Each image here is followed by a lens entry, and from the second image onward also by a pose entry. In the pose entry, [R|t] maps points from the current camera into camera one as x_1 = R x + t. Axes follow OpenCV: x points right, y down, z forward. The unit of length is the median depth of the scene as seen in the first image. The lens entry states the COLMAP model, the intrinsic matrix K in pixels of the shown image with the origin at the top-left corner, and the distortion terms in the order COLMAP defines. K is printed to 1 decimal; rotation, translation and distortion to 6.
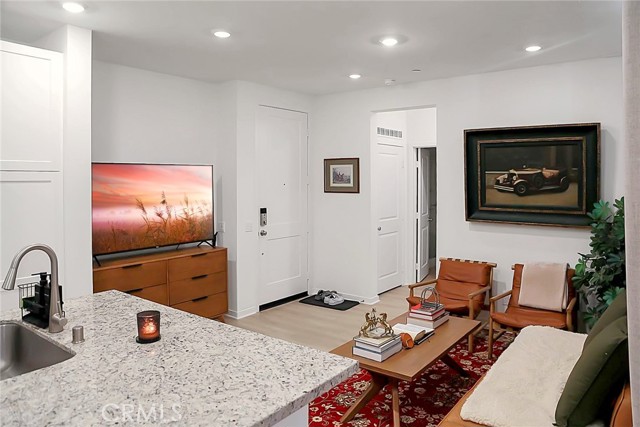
lens RADIAL K [[442.9, 0, 320.0], [0, 442.9, 213.5], [0, 0, 1]] dist [-0.035911, 0.003788]
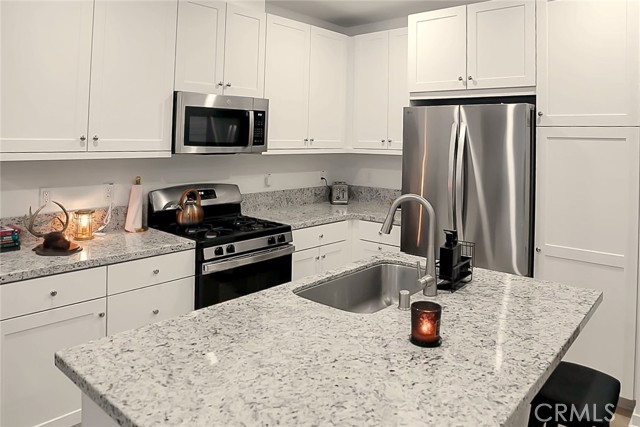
lens RADIAL K [[442.9, 0, 320.0], [0, 442.9, 213.5], [0, 0, 1]] dist [-0.035911, 0.003788]
pose [[-0.100318, 0.130613, -0.986345, 0.410999], [-0.064459, 0.988410, 0.137443, -0.023936], [0.992865, 0.077366, -0.090736, 1.052991]]
